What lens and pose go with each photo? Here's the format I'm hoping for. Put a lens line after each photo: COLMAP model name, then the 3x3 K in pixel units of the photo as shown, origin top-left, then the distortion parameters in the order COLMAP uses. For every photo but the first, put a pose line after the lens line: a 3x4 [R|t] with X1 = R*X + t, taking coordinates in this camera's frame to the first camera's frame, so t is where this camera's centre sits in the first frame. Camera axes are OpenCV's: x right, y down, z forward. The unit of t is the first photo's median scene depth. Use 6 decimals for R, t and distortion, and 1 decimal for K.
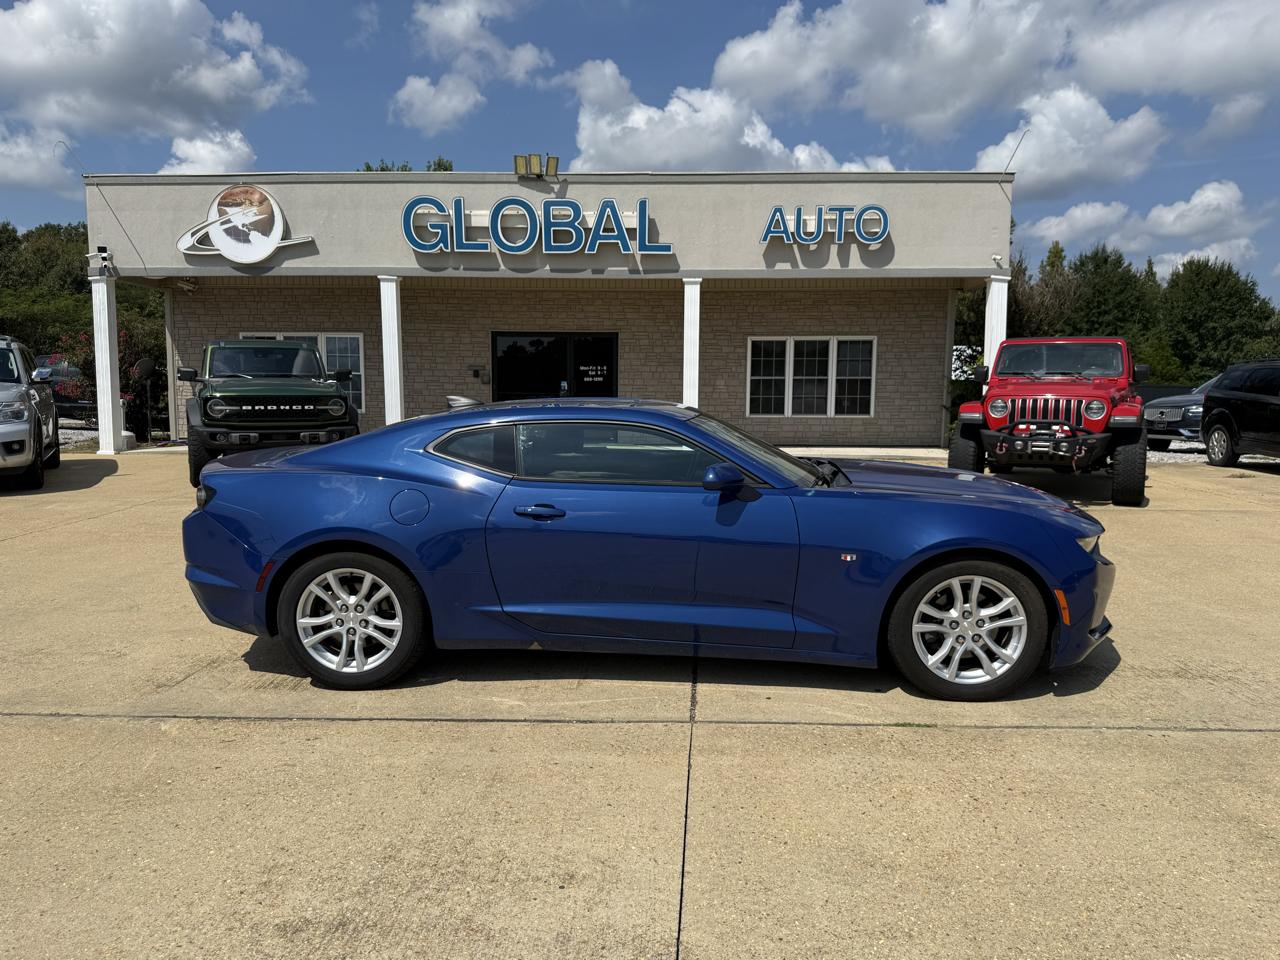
lens RADIAL K [[915.2, 0, 642.4], [0, 915.2, 485.0], [0, 0, 1]] dist [0.014275, -0.027556]
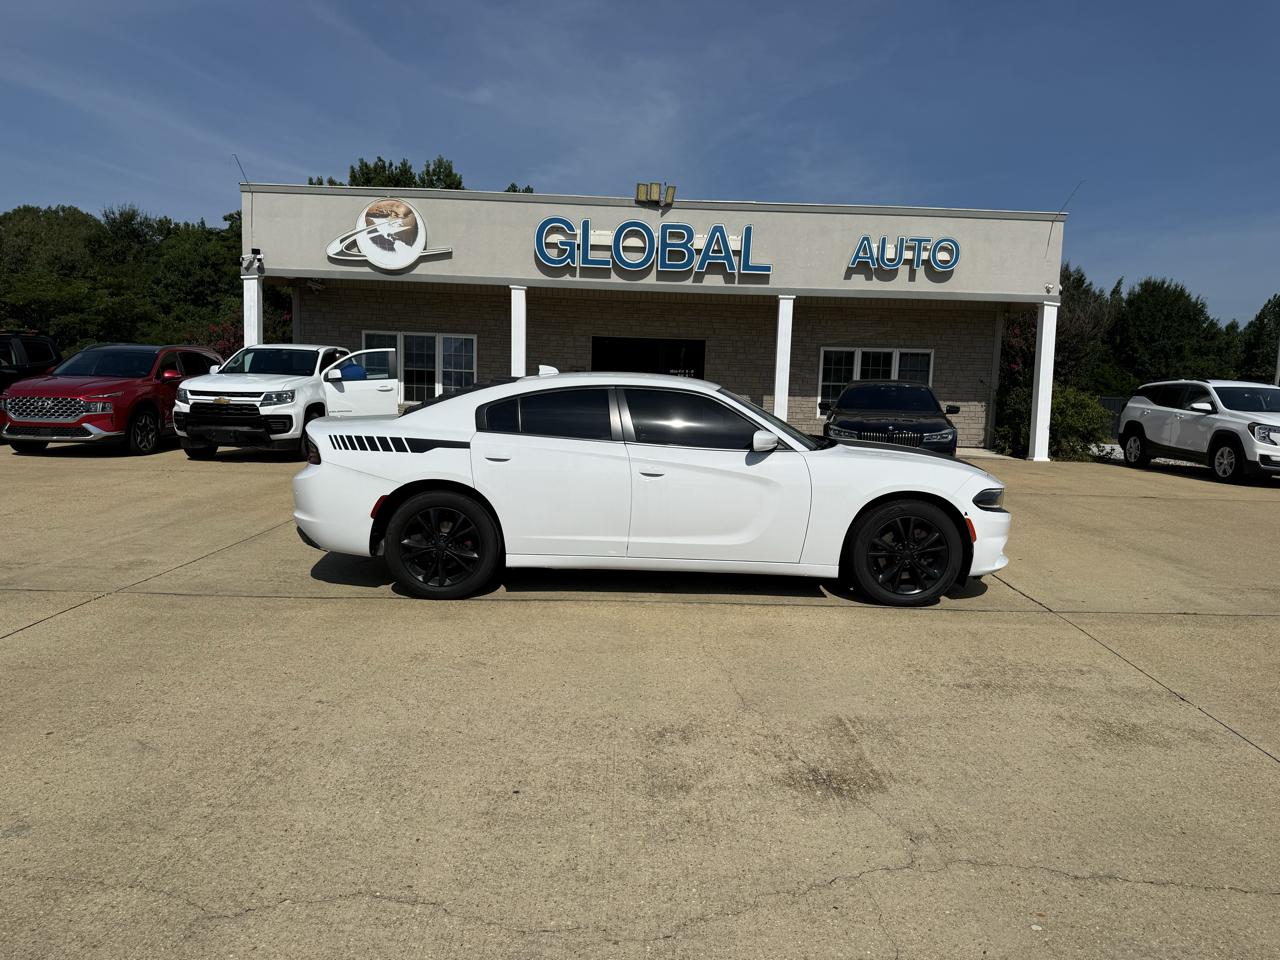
lens RADIAL K [[905.9, 0, 645.7], [0, 905.9, 488.3], [0, 0, 1]] dist [0.038969, -0.062872]
pose [[0.998323, 0.020360, 0.054195, -0.177476], [-0.020580, 0.999782, 0.003517, 0.014702], [-0.054112, -0.004627, 0.998524, -0.124378]]
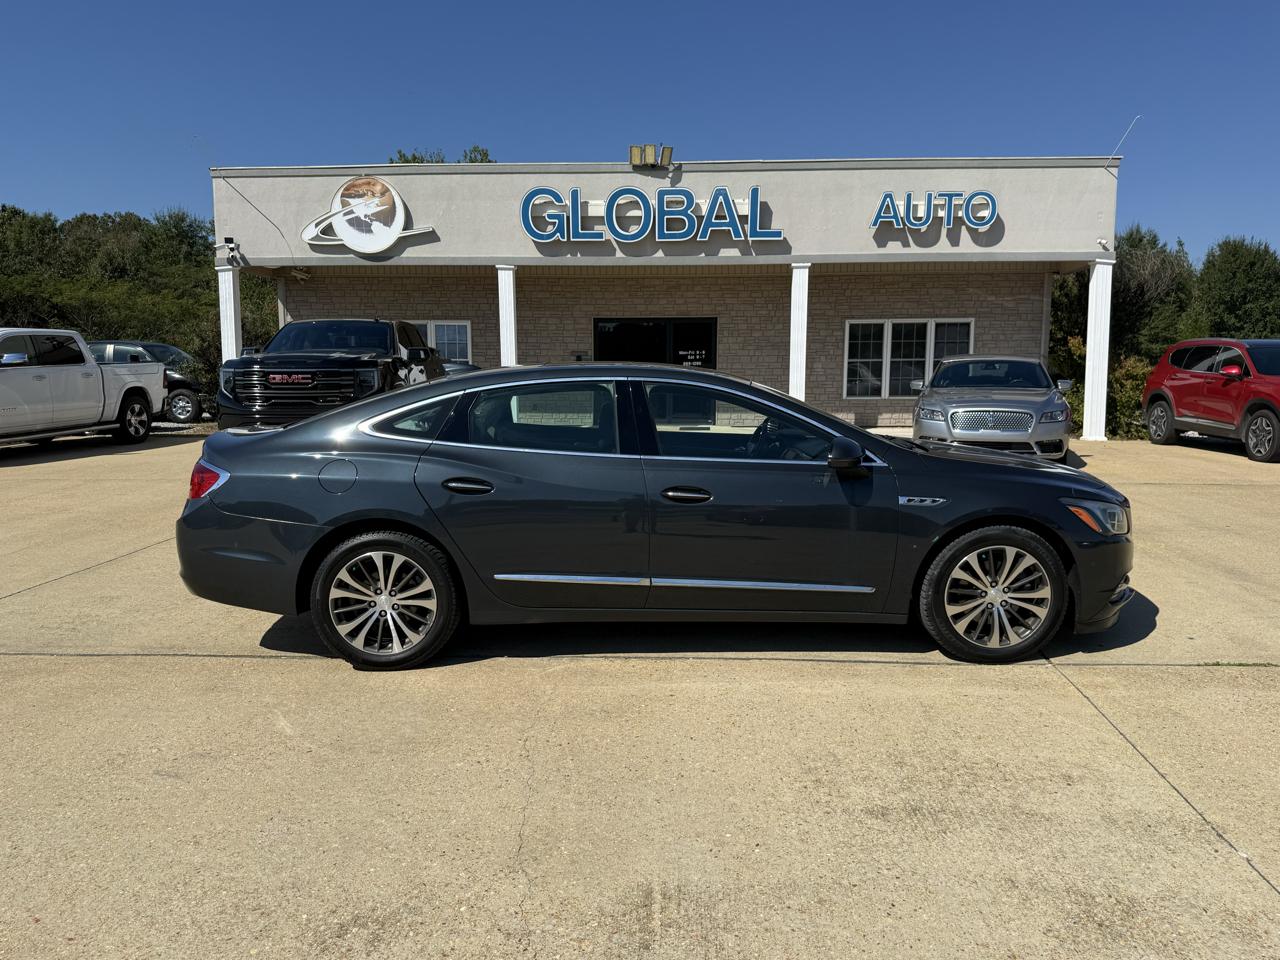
lens RADIAL K [[914.5, 0, 642.1], [0, 914.5, 484.0], [0, 0, 1]] dist [0.015224, -0.028585]
pose [[0.999819, -0.003648, -0.018678, -0.105334], [0.003935, 0.999874, 0.015356, 0.004682], [0.018620, -0.015427, 0.999708, -0.033148]]
